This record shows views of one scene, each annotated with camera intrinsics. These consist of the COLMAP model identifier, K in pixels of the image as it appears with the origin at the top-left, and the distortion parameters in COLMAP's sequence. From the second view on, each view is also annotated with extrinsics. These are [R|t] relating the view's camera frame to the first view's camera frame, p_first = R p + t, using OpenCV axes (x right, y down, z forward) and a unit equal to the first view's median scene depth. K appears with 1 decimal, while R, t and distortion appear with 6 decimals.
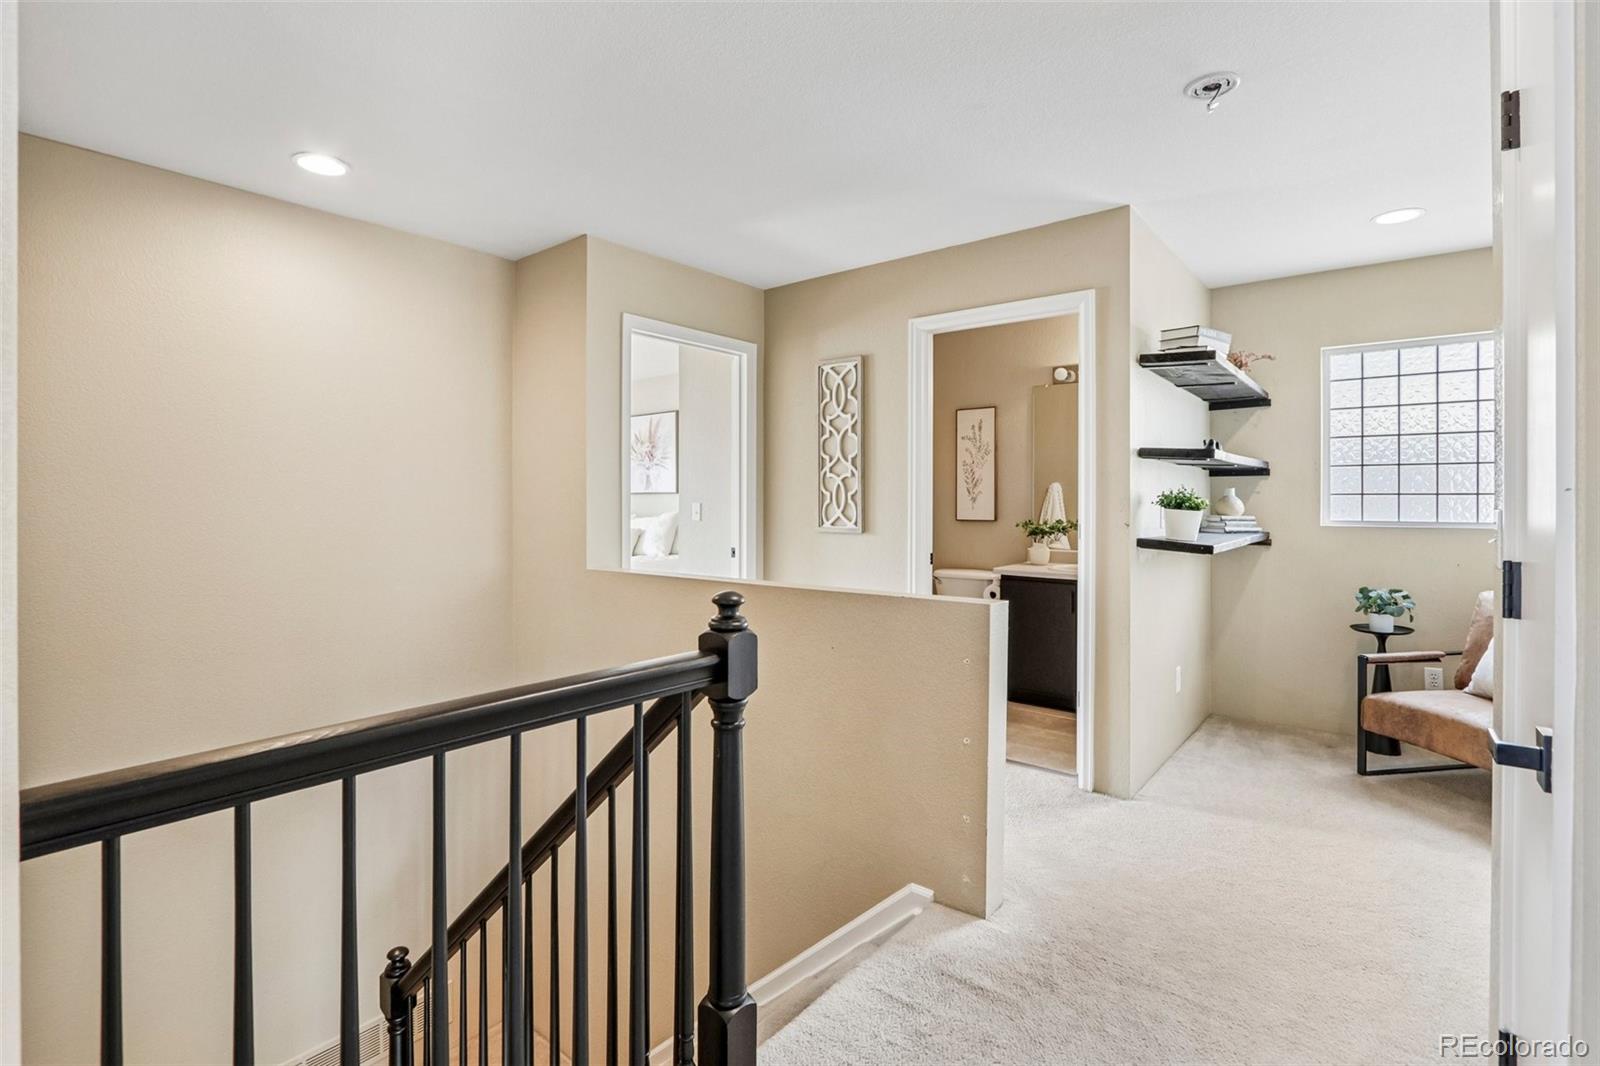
lens RADIAL K [[748.0, 0, 786.4], [0, 748.0, 512.0], [0, 0, 1]] dist [-0.003960, -0.000521]
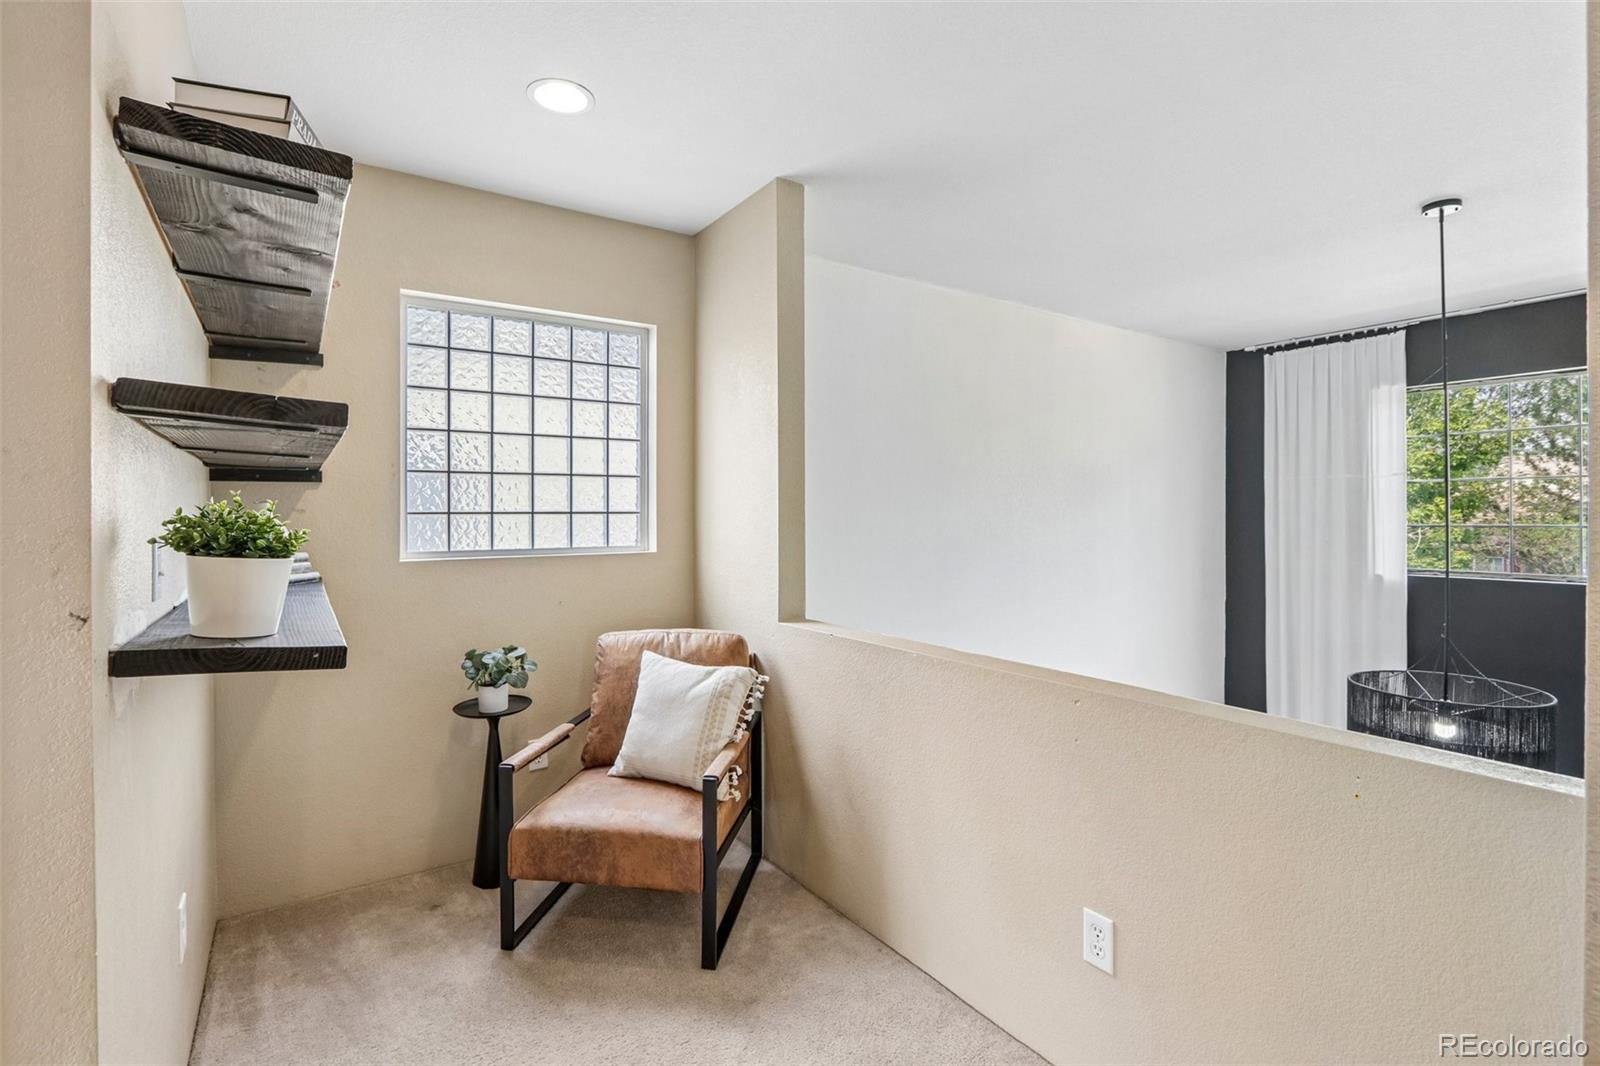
lens RADIAL K [[748.0, 0, 786.4], [0, 748.0, 512.0], [0, 0, 1]] dist [-0.003960, -0.000521]
pose [[0.291714, -0.000499, 0.956506, 0.213434], [0.019516, 0.999795, -0.005431, -0.016968], [-0.956307, 0.020252, 0.291664, 0.546554]]
